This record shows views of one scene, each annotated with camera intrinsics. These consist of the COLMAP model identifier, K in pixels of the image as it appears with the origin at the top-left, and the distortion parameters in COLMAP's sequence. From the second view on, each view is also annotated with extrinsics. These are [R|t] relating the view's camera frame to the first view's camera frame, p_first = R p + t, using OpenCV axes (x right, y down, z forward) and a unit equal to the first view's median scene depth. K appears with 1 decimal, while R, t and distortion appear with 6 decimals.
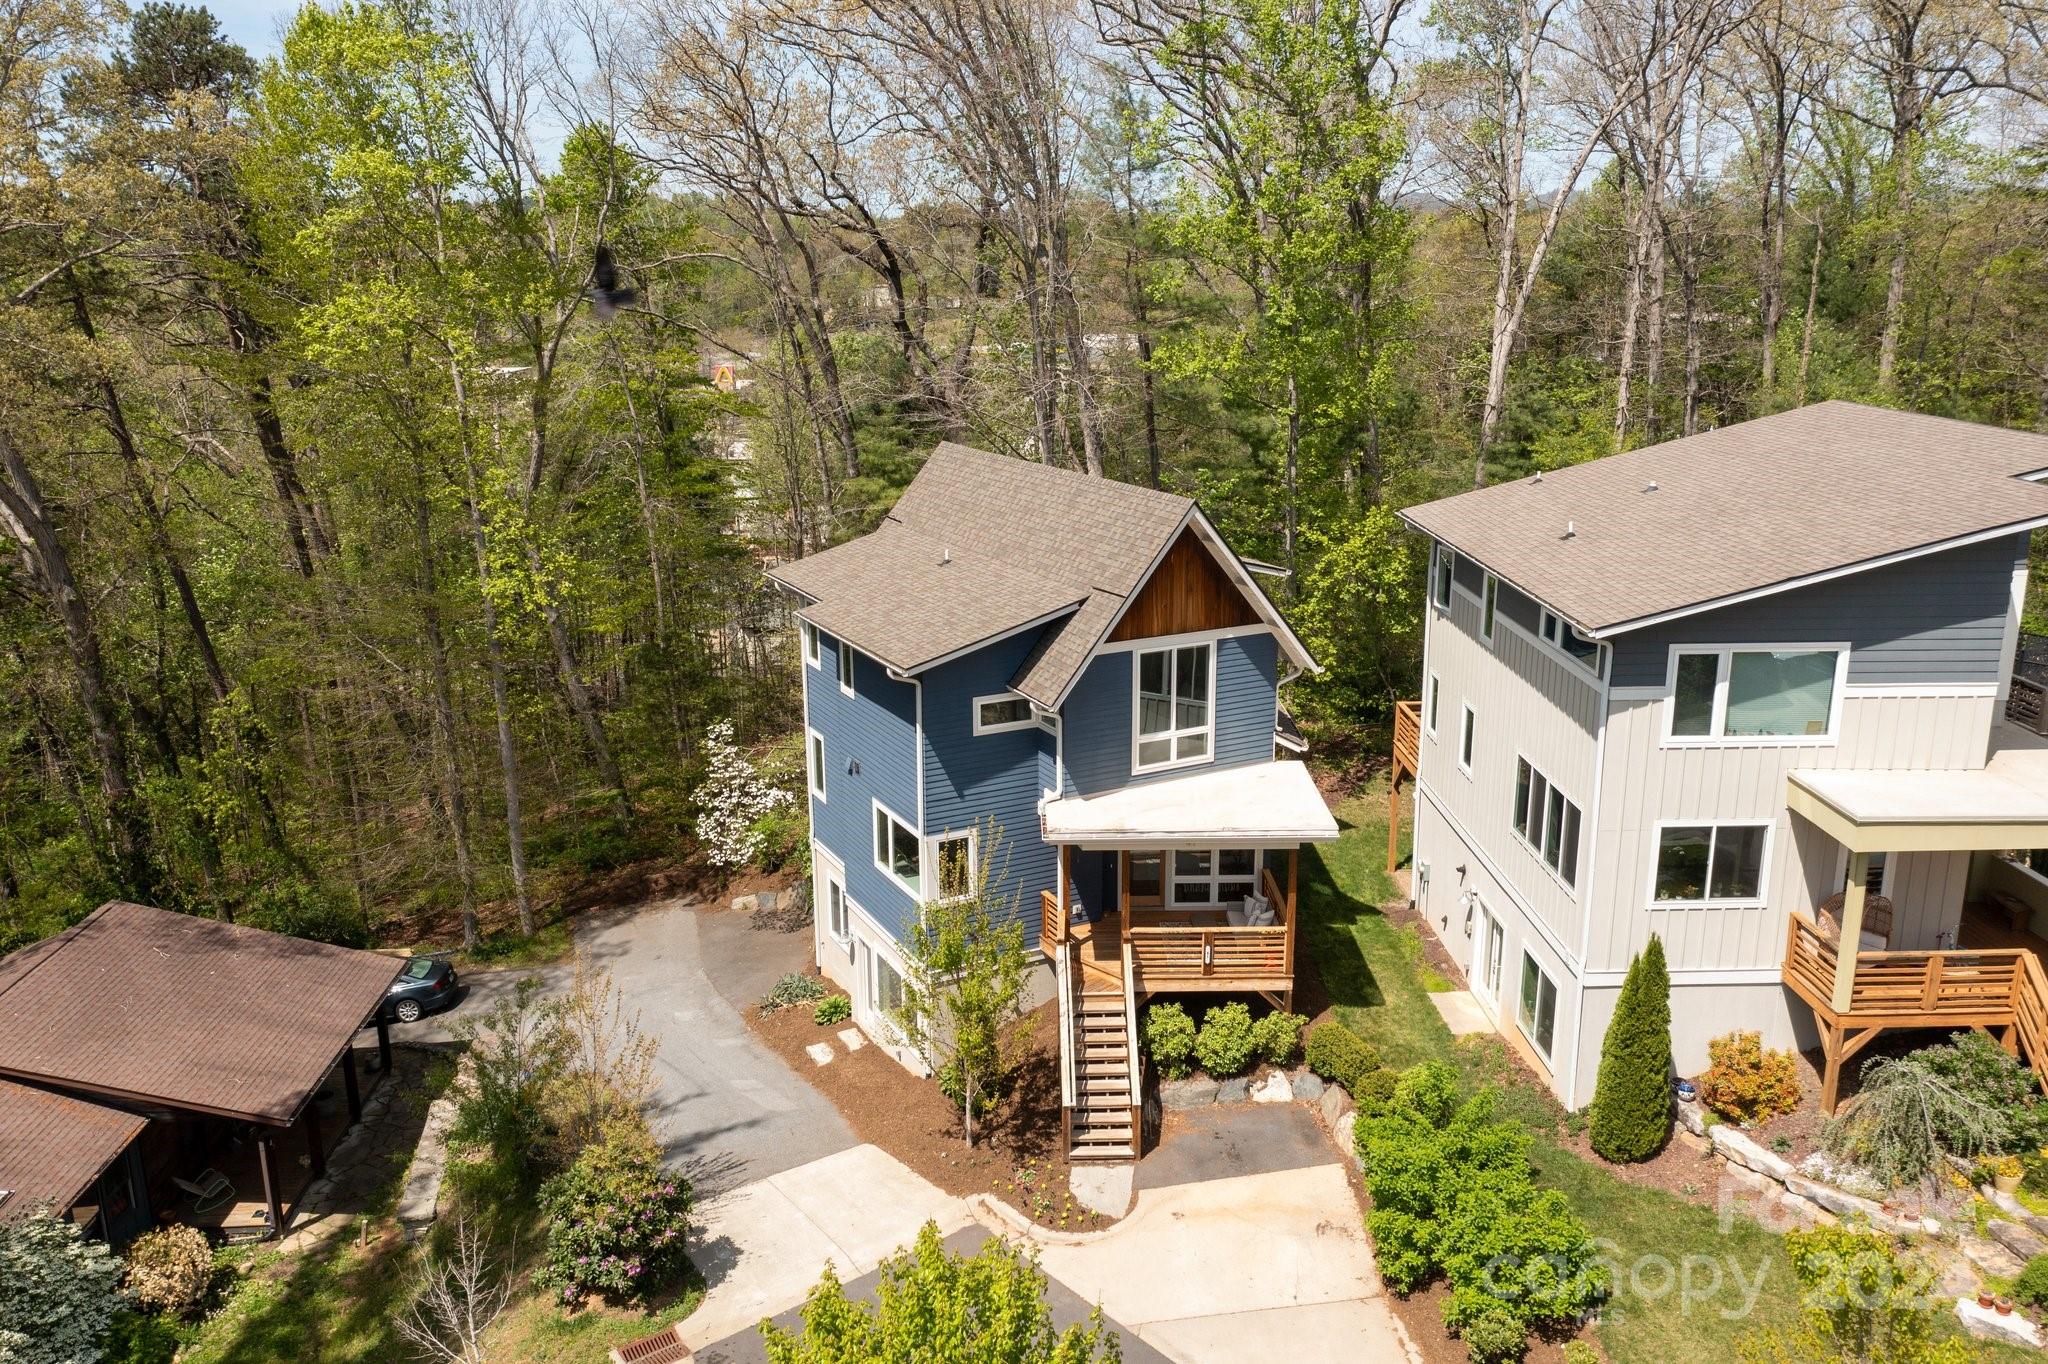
lens RADIAL K [[1617.9, 0, 1023.5], [0, 1617.9, 689.6], [0, 0, 1]] dist [-0.010043, 0.001980]
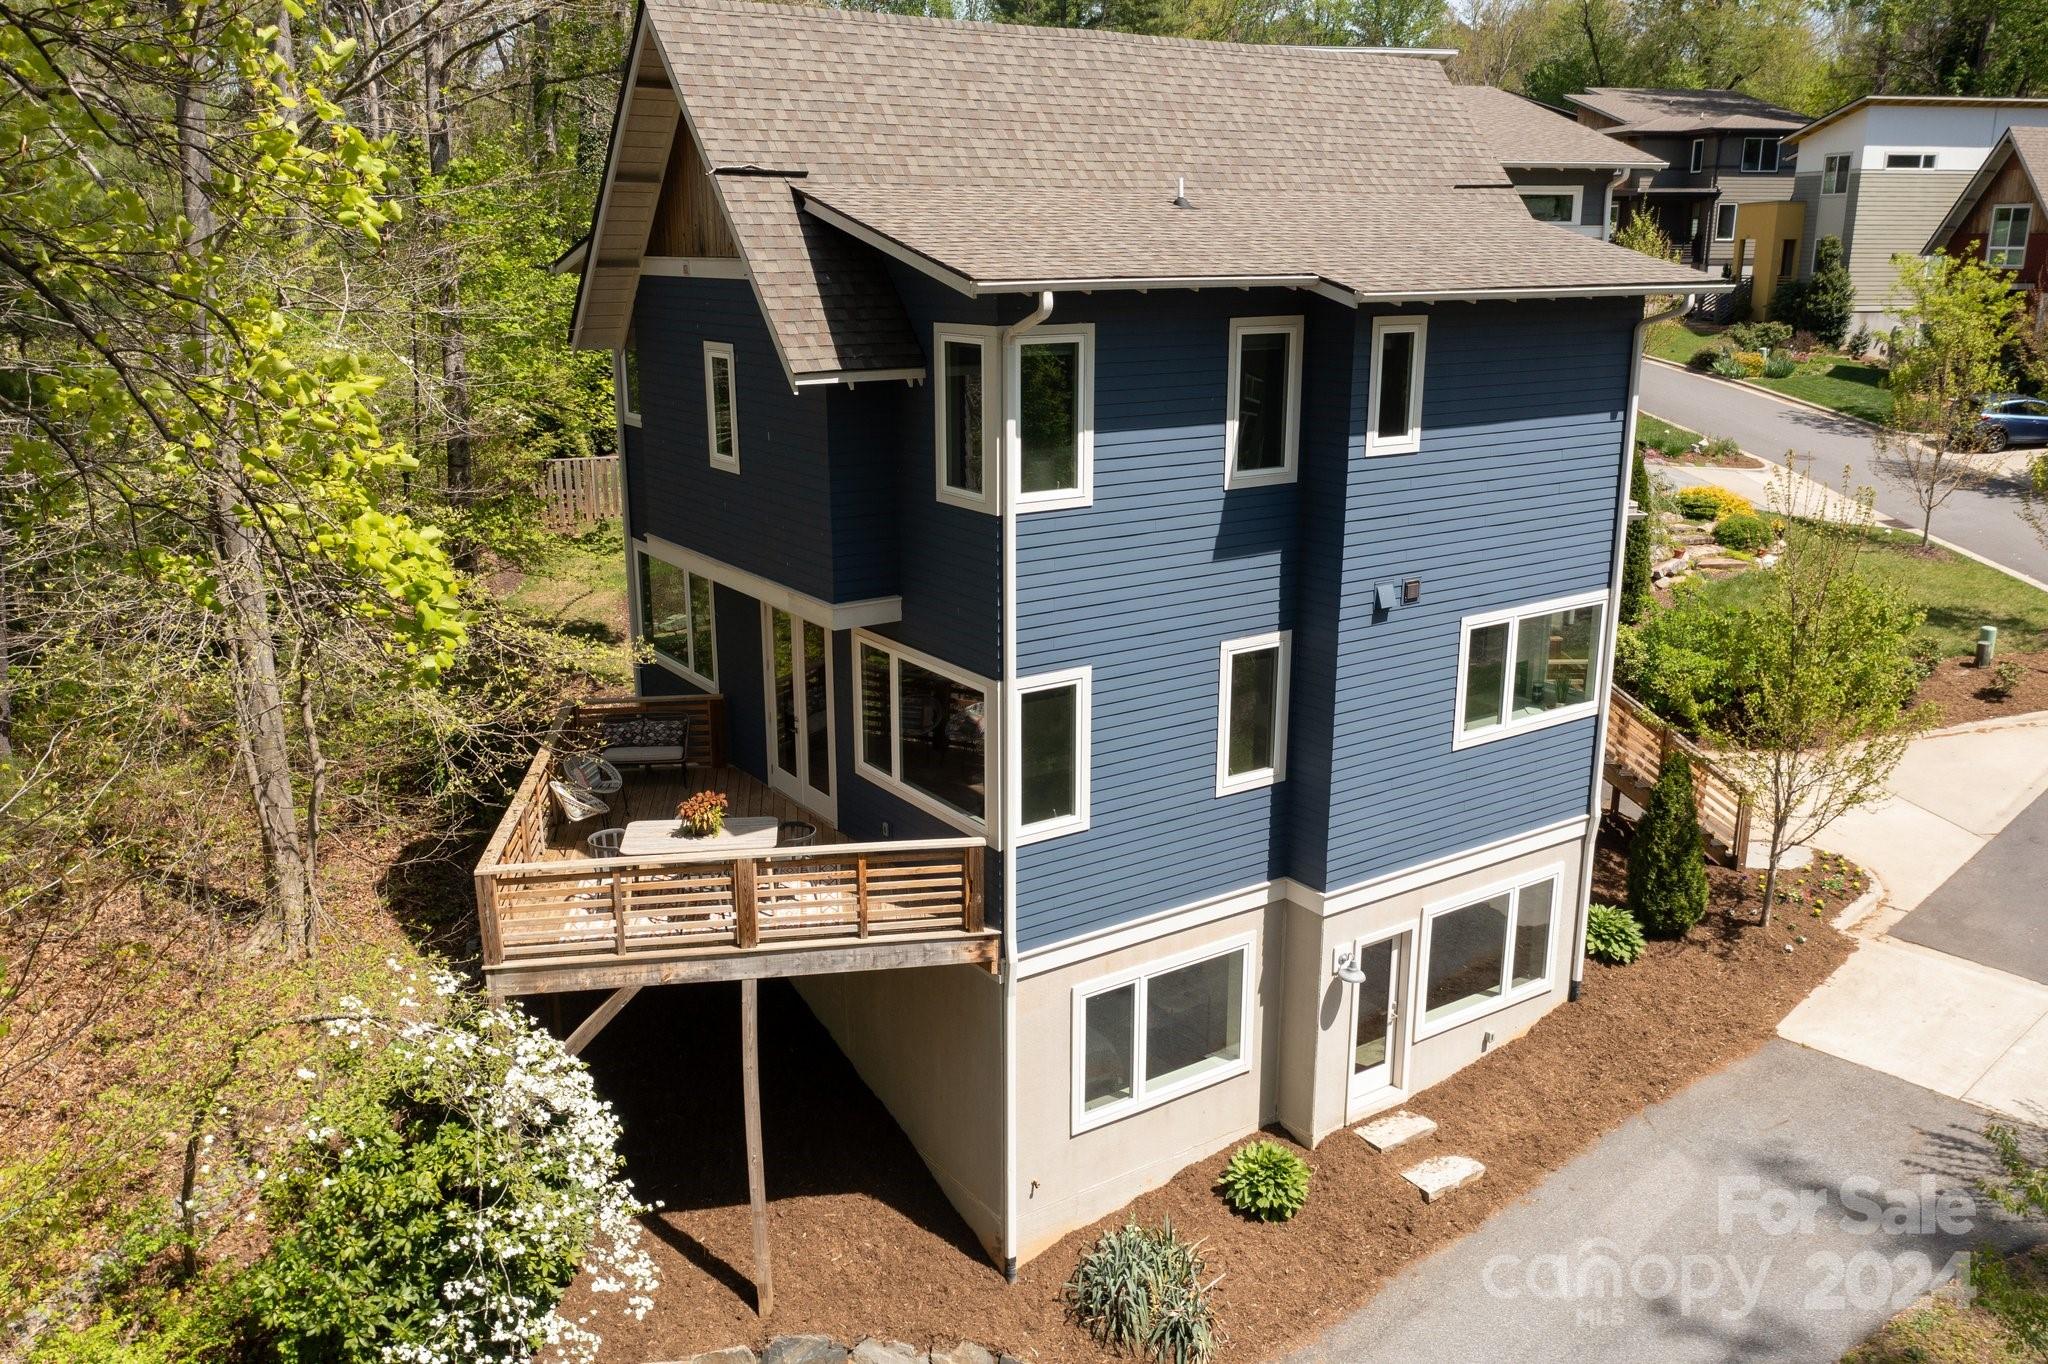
lens RADIAL K [[1617.9, 0, 1024.7], [0, 1617.9, 688.6], [0, 0, 1]] dist [-0.010043, 0.001980]
pose [[-0.113656, -0.272886, 0.955309, -0.630184], [0.259846, 0.919906, 0.293688, -0.110202], [-0.958938, 0.281613, -0.033644, 1.256897]]
